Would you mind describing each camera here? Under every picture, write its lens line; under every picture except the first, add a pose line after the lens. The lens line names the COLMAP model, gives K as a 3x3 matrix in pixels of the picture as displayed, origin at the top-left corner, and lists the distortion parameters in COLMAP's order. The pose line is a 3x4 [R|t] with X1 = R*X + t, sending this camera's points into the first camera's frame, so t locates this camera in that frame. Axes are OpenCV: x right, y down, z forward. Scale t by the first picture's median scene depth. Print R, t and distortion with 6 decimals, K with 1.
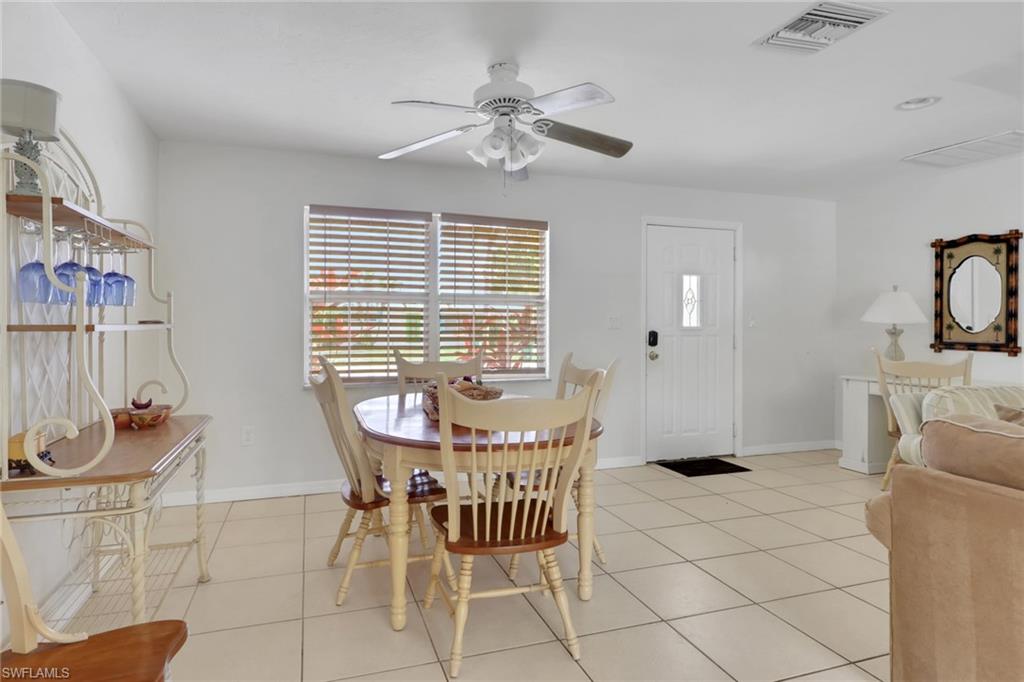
lens RADIAL K [[570.9, 0, 507.8], [0, 570.9, 339.3], [0, 0, 1]] dist [-0.005630, 0.000862]
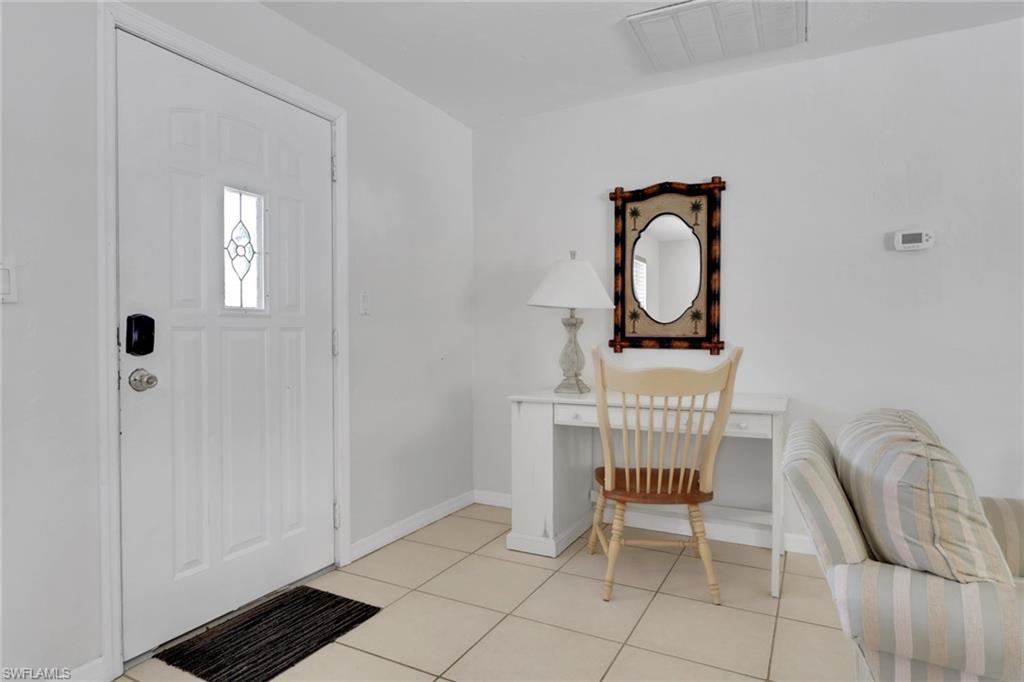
lens RADIAL K [[570.9, 0, 505.7], [0, 570.9, 335.4], [0, 0, 1]] dist [-0.005630, 0.000862]
pose [[0.738650, -0.004473, 0.674074, 0.188676], [0.020341, 0.999671, -0.015656, 0.010413], [-0.673782, 0.025275, 0.738498, 0.586183]]
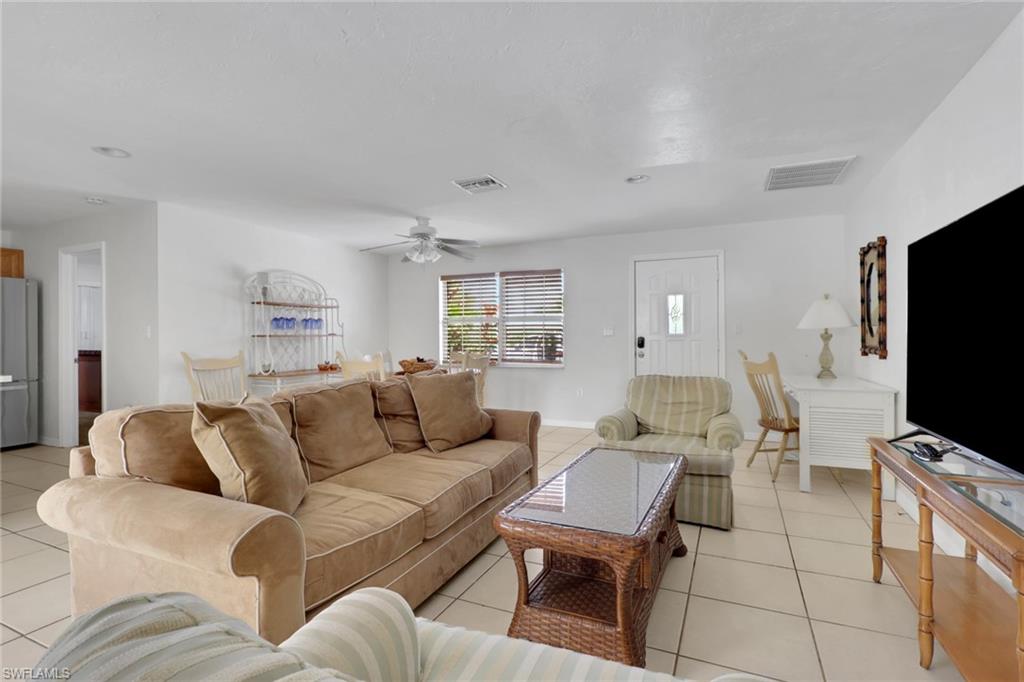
lens RADIAL K [[520.2, 0, 510.6], [0, 520.2, 340.6], [0, 0, 1]] dist [0.000039, 0.001590]
pose [[0.720030, -0.003464, -0.693935, 0.959085], [-0.011261, 0.999798, -0.016675, 0.019074], [0.693852, 0.019820, 0.719845, -0.141510]]
